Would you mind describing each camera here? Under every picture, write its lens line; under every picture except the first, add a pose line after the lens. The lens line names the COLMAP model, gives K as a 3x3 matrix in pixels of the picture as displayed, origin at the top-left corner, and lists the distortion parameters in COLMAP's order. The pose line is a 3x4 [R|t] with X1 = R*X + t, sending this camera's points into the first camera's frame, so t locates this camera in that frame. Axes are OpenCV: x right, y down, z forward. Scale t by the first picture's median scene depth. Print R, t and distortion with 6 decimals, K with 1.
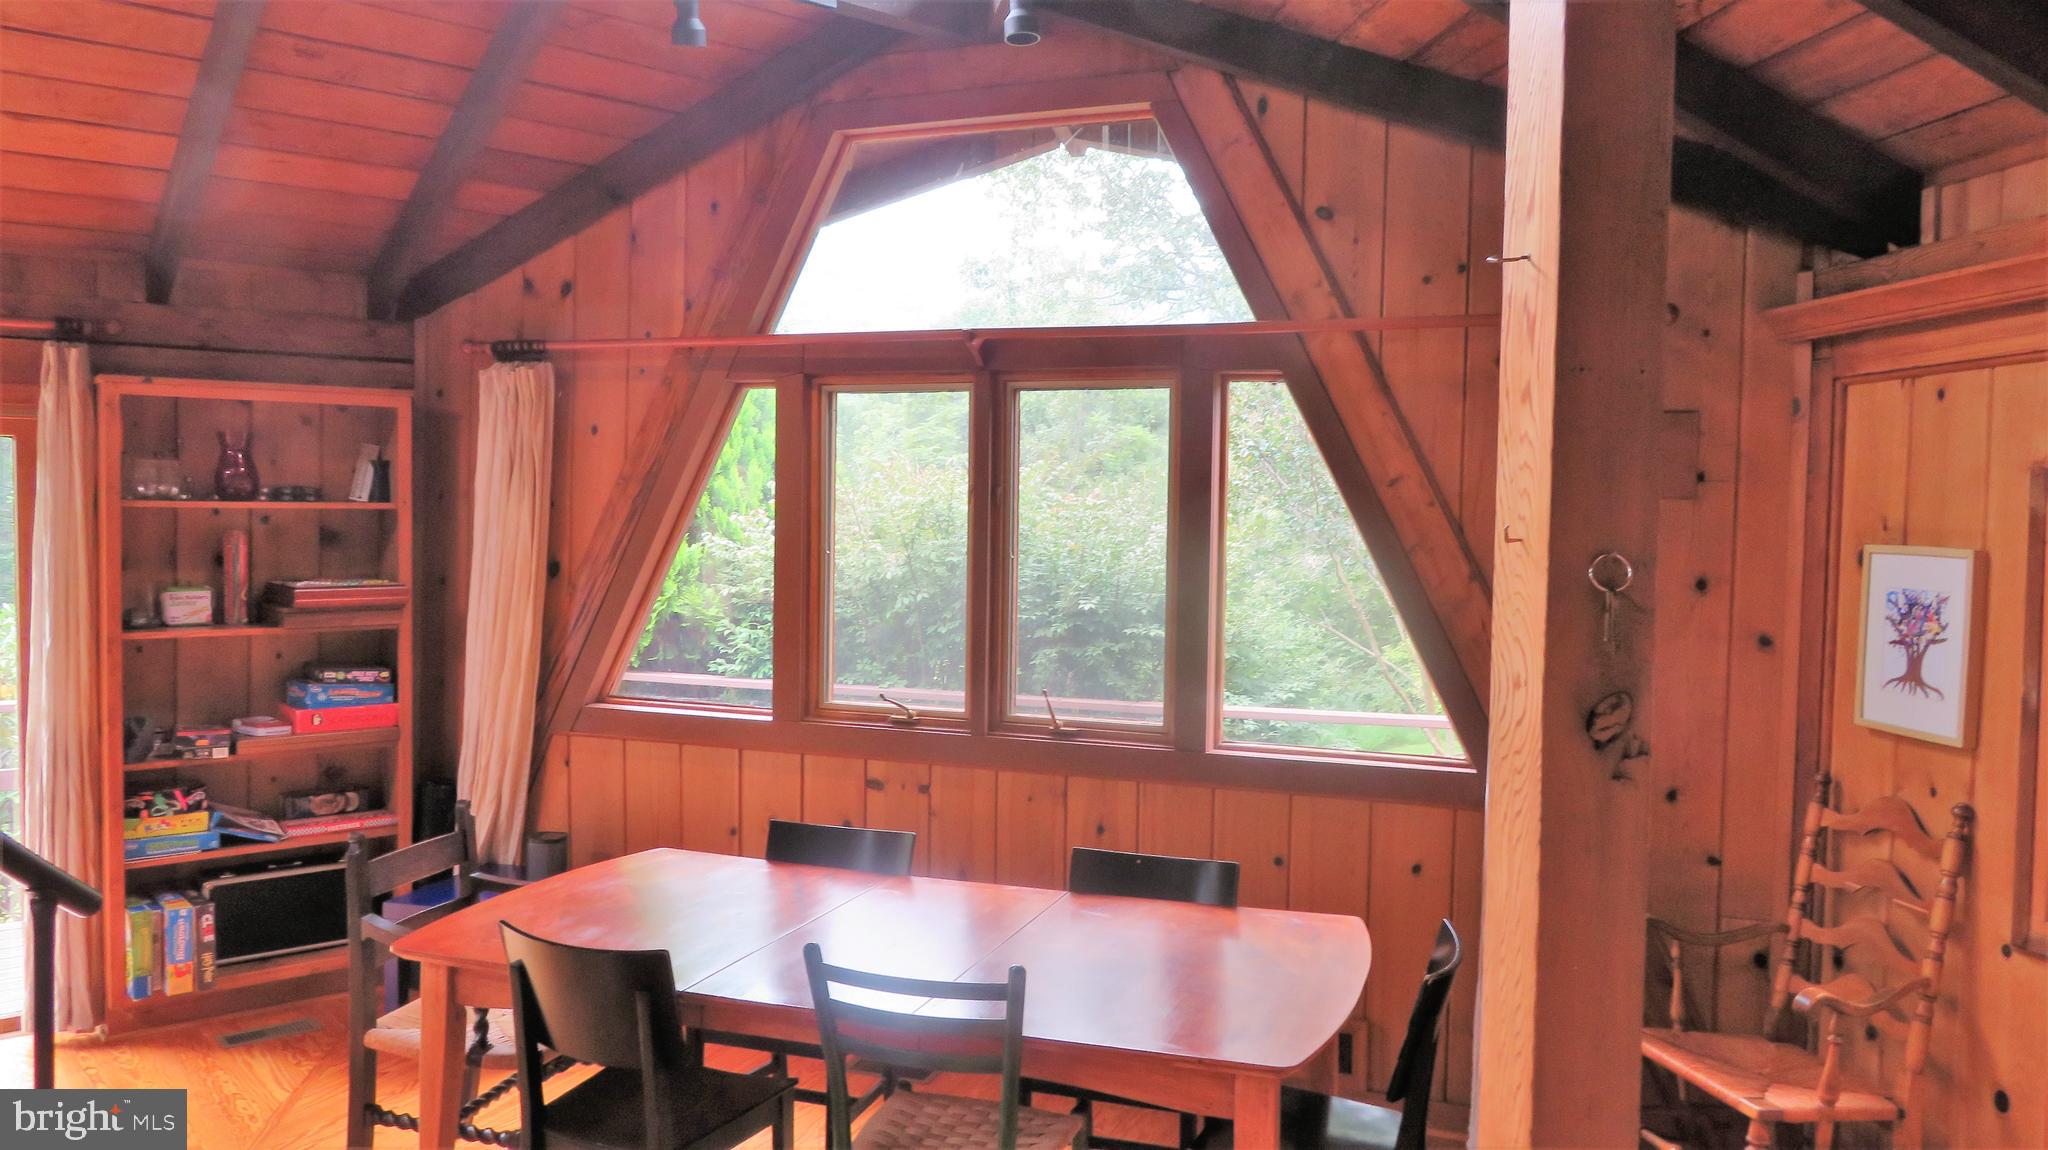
lens RADIAL K [[1471.5, 0, 1024.7], [0, 1471.5, 573.7], [0, 0, 1]] dist [-0.007350, 0.002468]
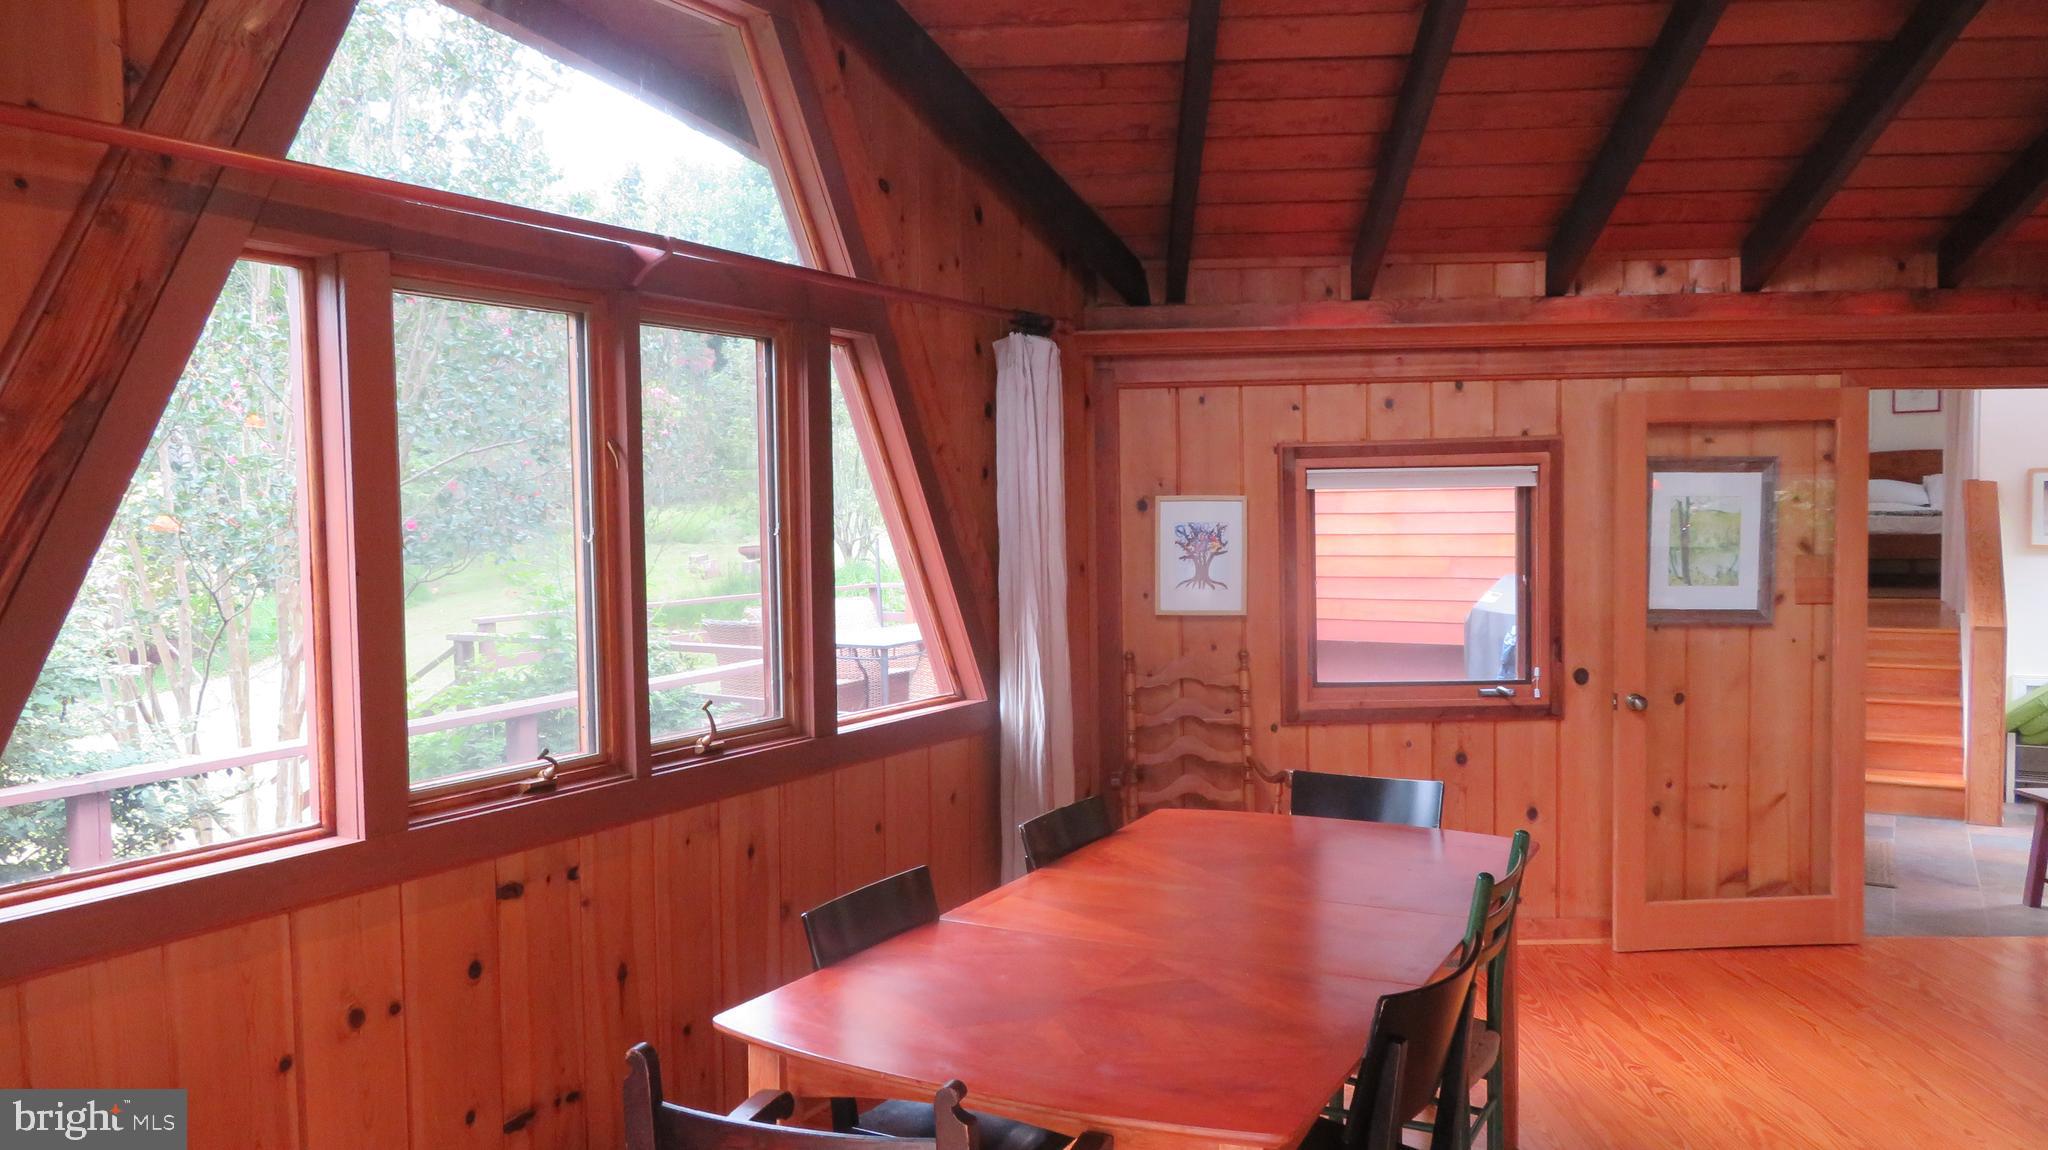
lens RADIAL K [[1471.5, 0, 1014.0], [0, 1471.5, 576.1], [0, 0, 1]] dist [-0.007350, 0.002468]
pose [[0.178645, -0.063459, 0.981865, -0.908821], [0.061556, 0.996684, 0.053217, -0.026070], [-0.981986, 0.050933, 0.181959, 0.834562]]
